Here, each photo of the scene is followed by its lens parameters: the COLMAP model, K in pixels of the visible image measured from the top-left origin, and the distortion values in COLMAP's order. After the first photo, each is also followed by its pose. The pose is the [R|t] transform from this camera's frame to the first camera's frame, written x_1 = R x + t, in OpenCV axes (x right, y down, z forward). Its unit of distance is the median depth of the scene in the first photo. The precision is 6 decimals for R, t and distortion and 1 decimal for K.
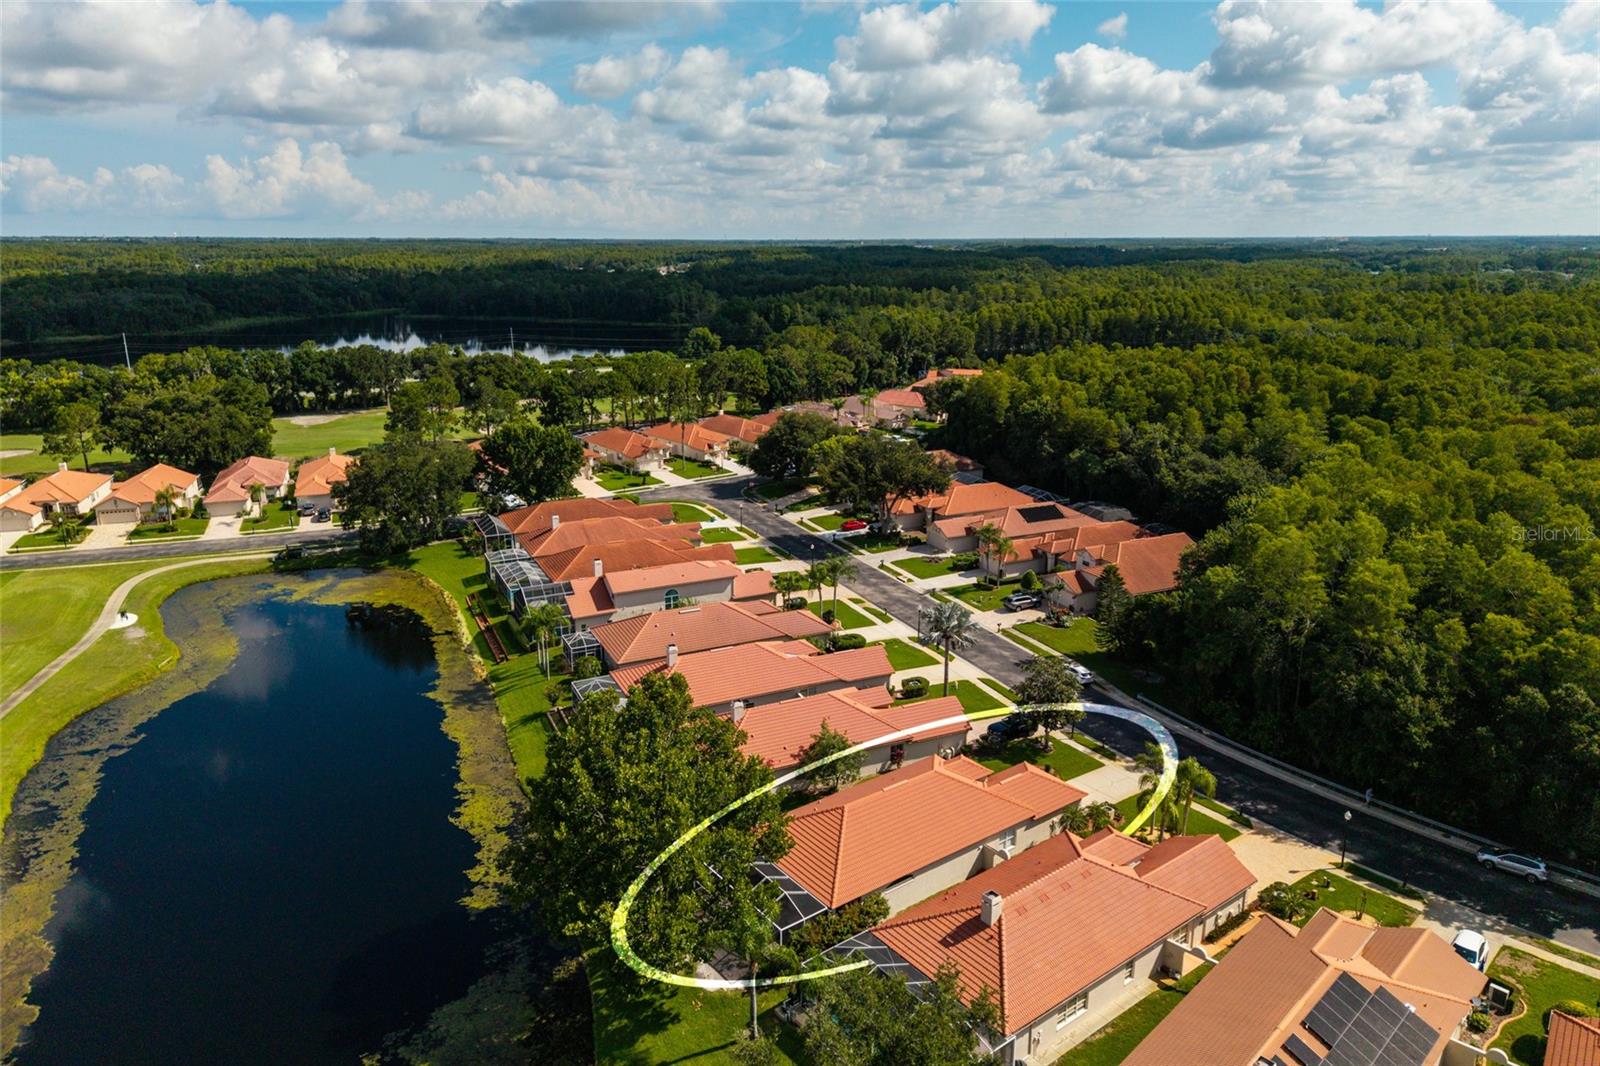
lens RADIAL K [[1050.8, 0, 807.8], [0, 1050.8, 537.1], [0, 0, 1]] dist [0.108965, -0.112541]
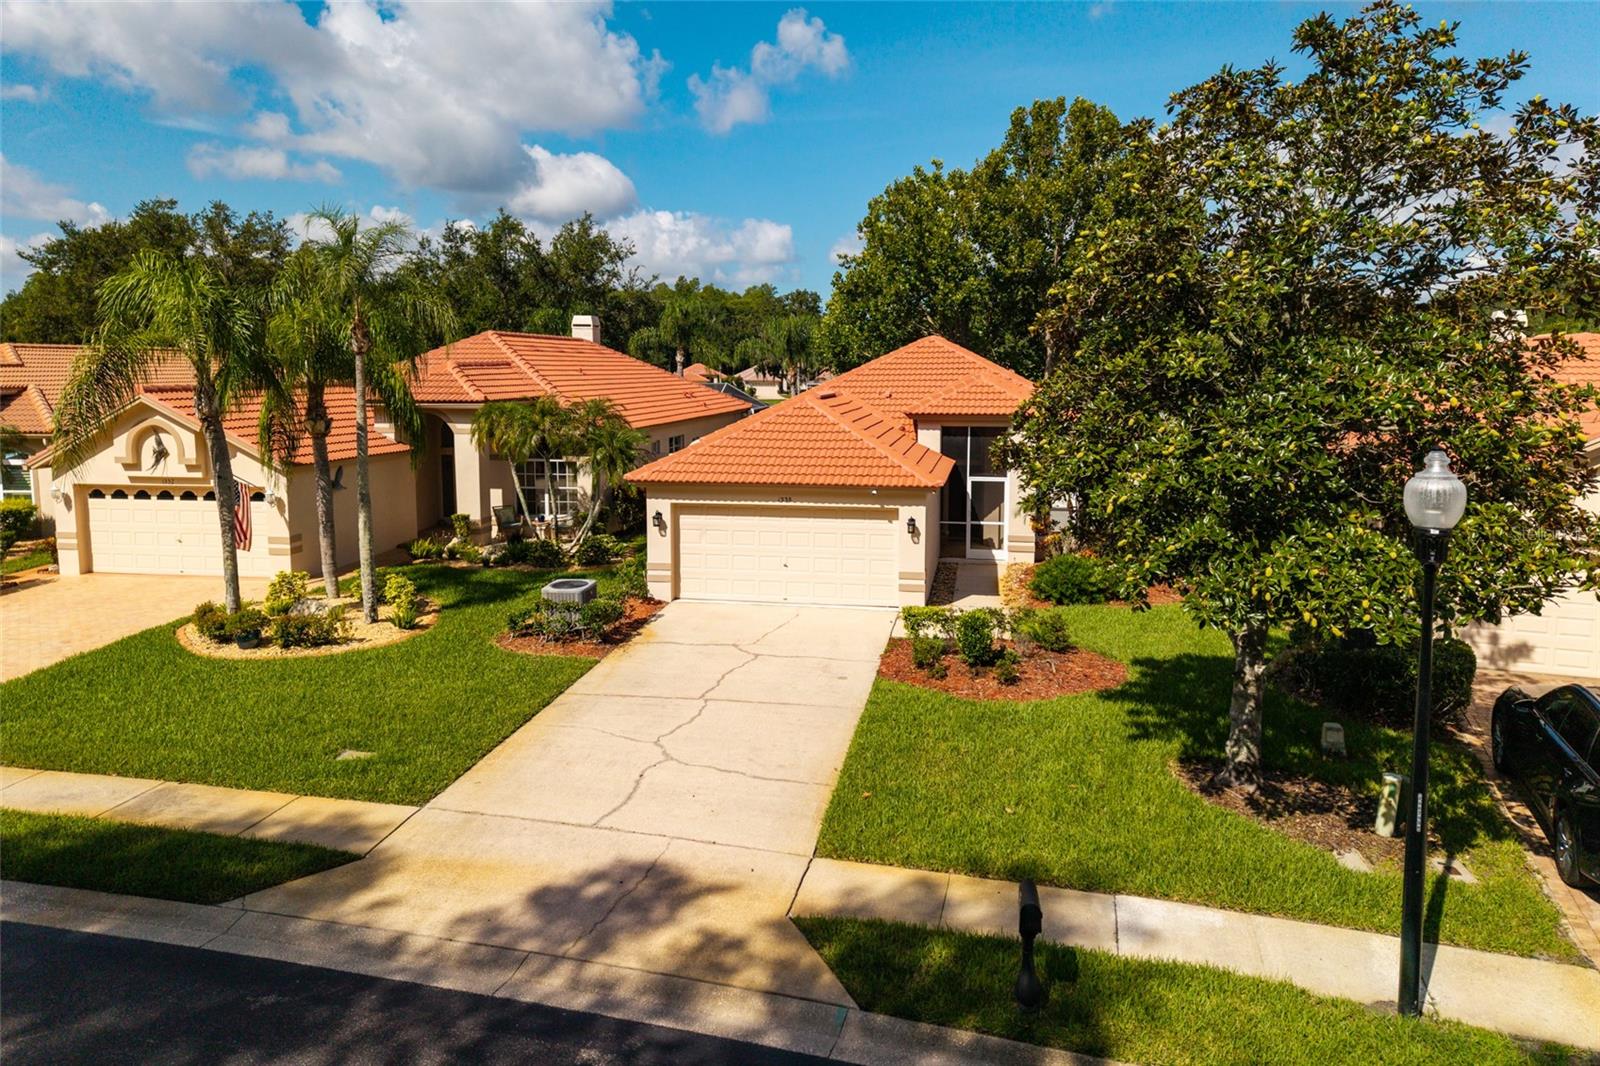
lens RADIAL K [[1057.6, 0, 805.1], [0, 1057.6, 488.5], [0, 0, 1]] dist [0.053531, -0.039448]
pose [[-0.730982, 0.082298, -0.677416, 0.231982], [-0.188146, 0.929918, 0.315998, 0.086946], [0.655947, 0.358442, -0.664268, 0.683103]]
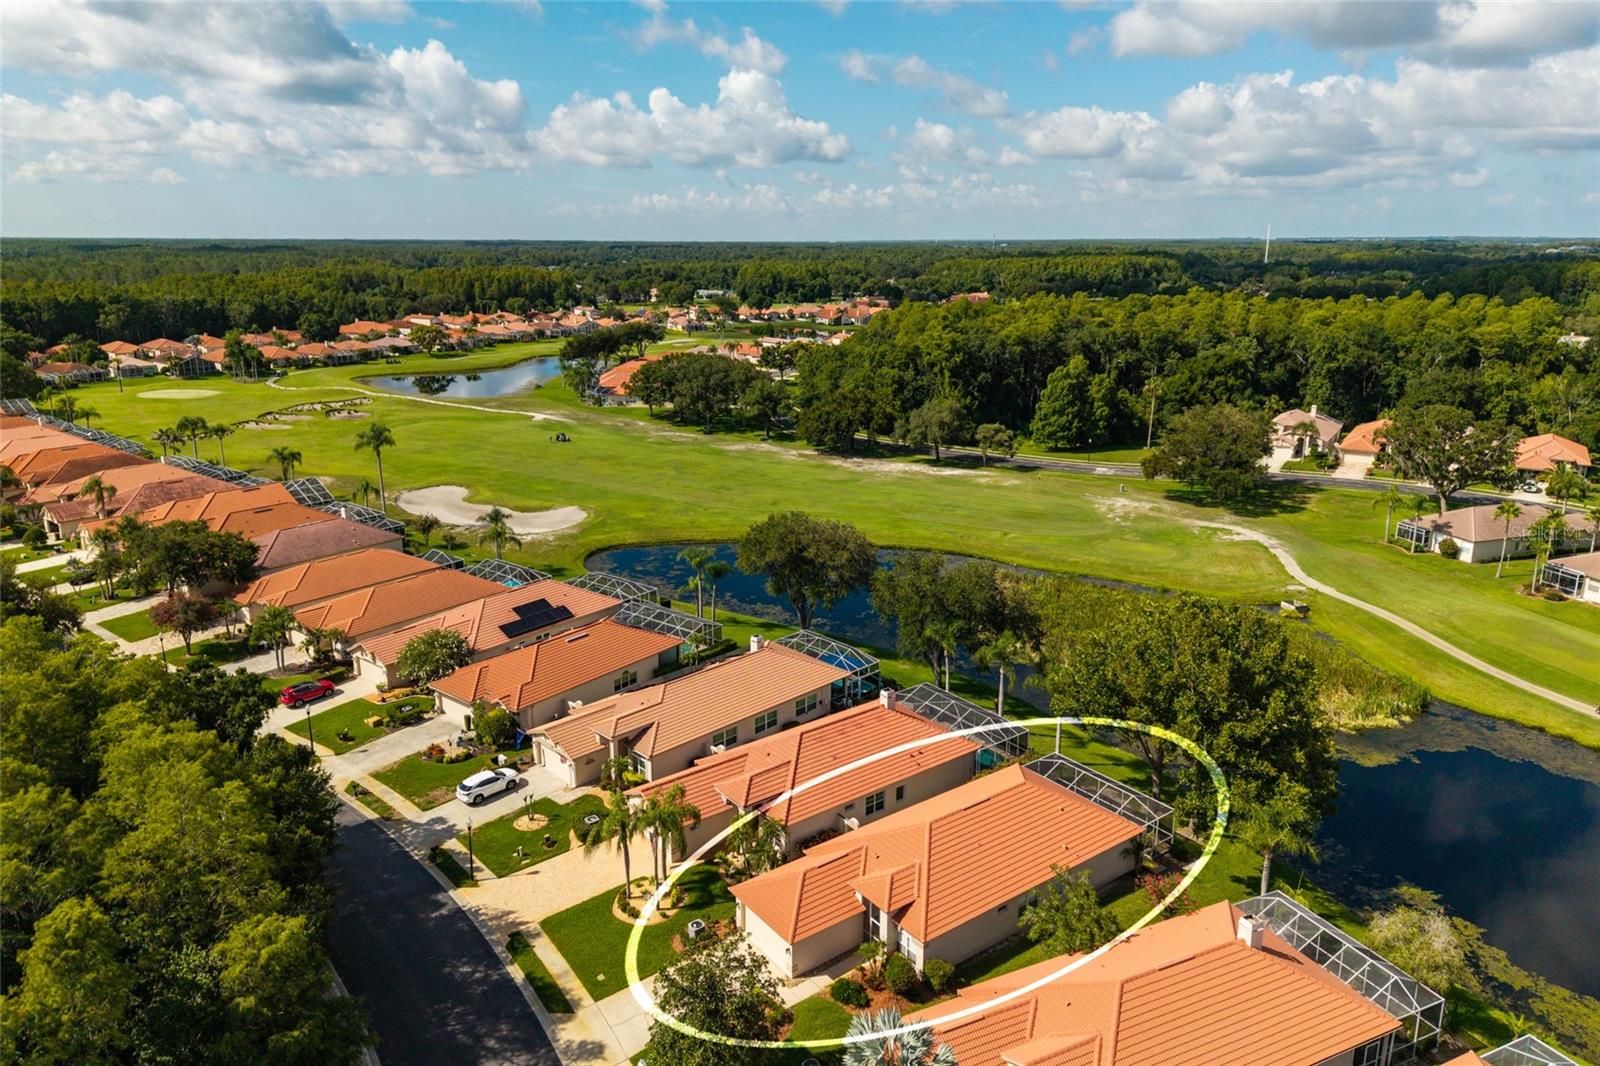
lens RADIAL K [[1060.1, 0, 803.4], [0, 1060.1, 532.1], [0, 0, 1]] dist [0.055572, -0.042405]
pose [[-0.999967, -0.002061, 0.007901, 0.115157], [0.002361, 0.853282, 0.521445, -0.220315], [-0.007817, 0.521446, -0.853248, 0.866733]]
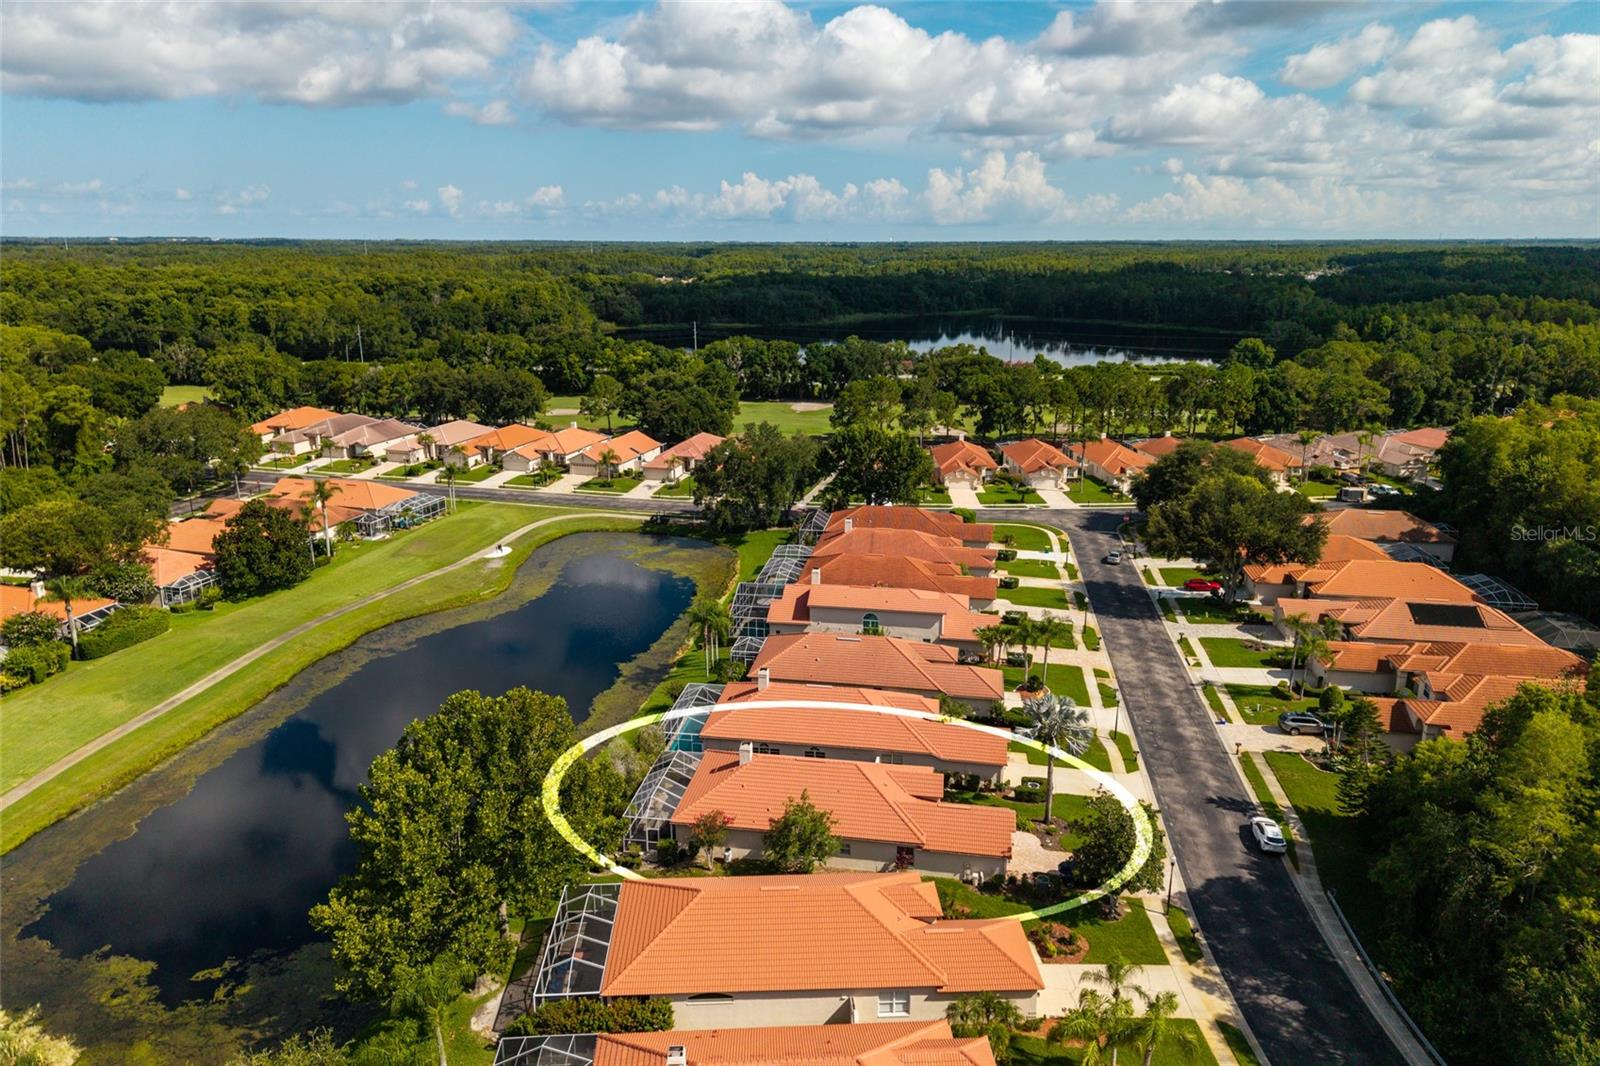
lens RADIAL K [[1055.2, 0, 803.0], [0, 1055.2, 538.4], [0, 0, 1]] dist [0.066945, -0.056725]
pose [[0.825351, 0.156488, -0.542500, 0.271280], [-0.156916, 0.986547, 0.045846, -0.042512], [0.542377, 0.047288, 0.838804, 0.152769]]
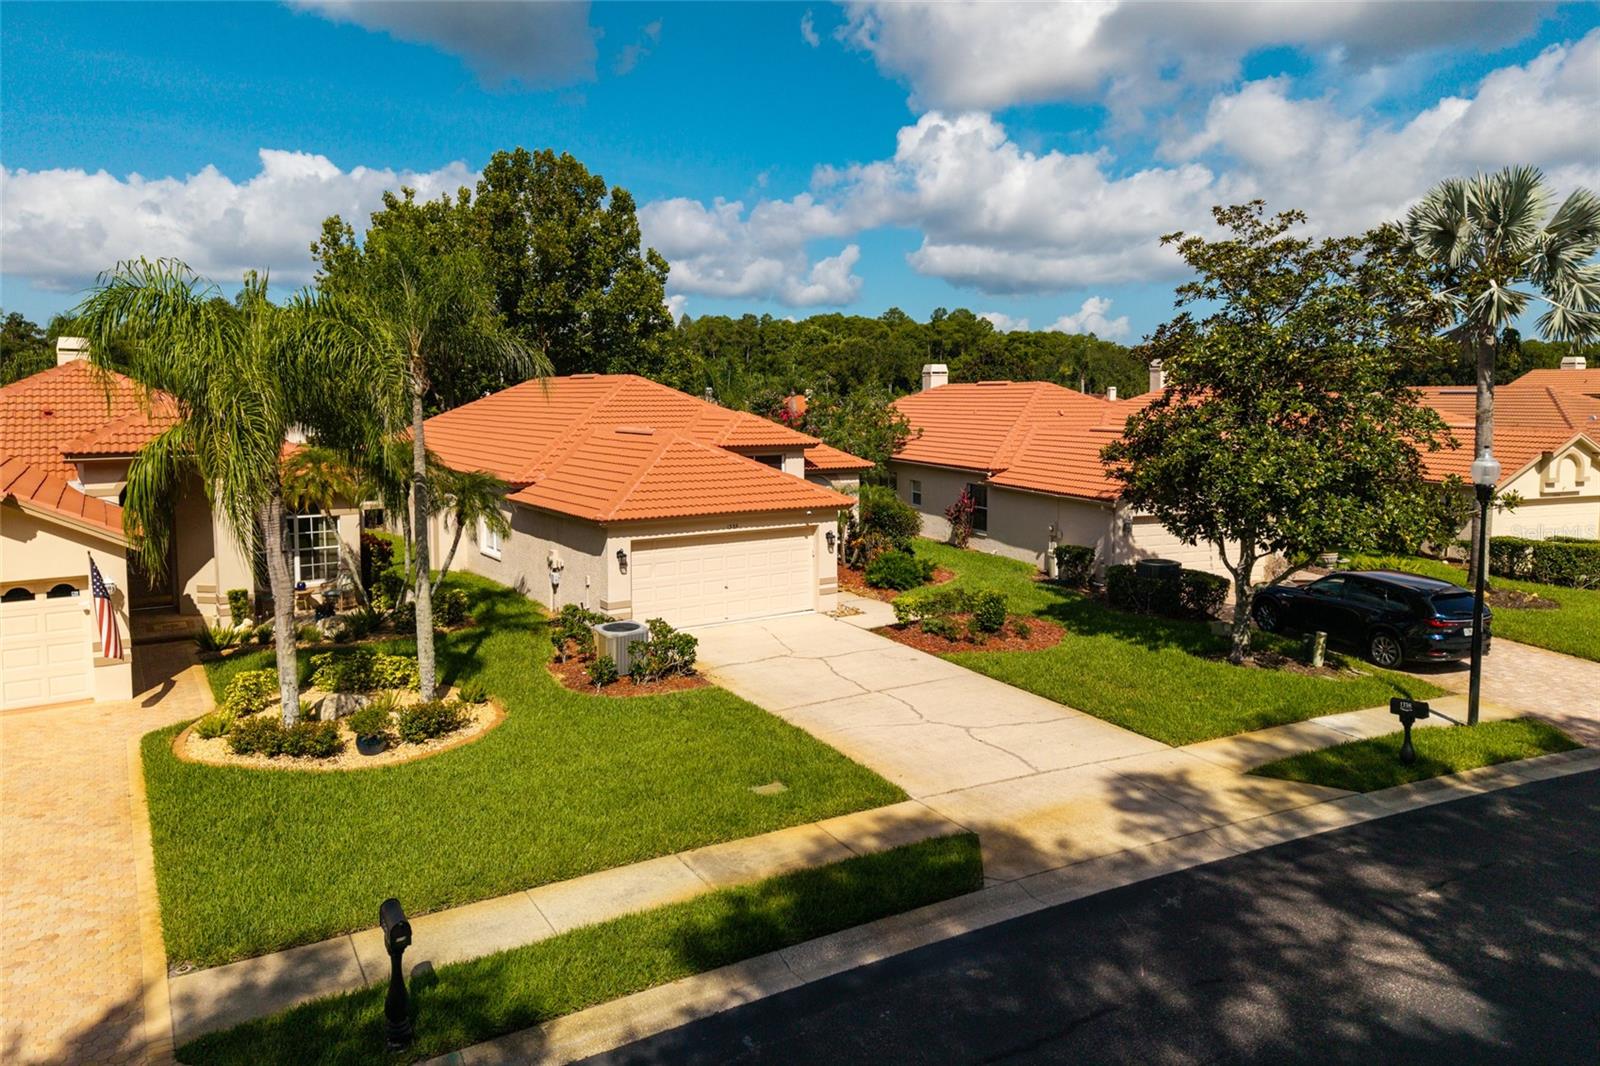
lens RADIAL K [[1054.2, 0, 809.9], [0, 1054.2, 490.8], [0, 0, 1]] dist [0.050683, -0.003219]
pose [[-0.068394, 0.092905, -0.993323, 0.294181], [-0.276760, 0.954810, 0.108358, 0.109471], [0.958502, 0.282323, -0.039591, 0.599949]]
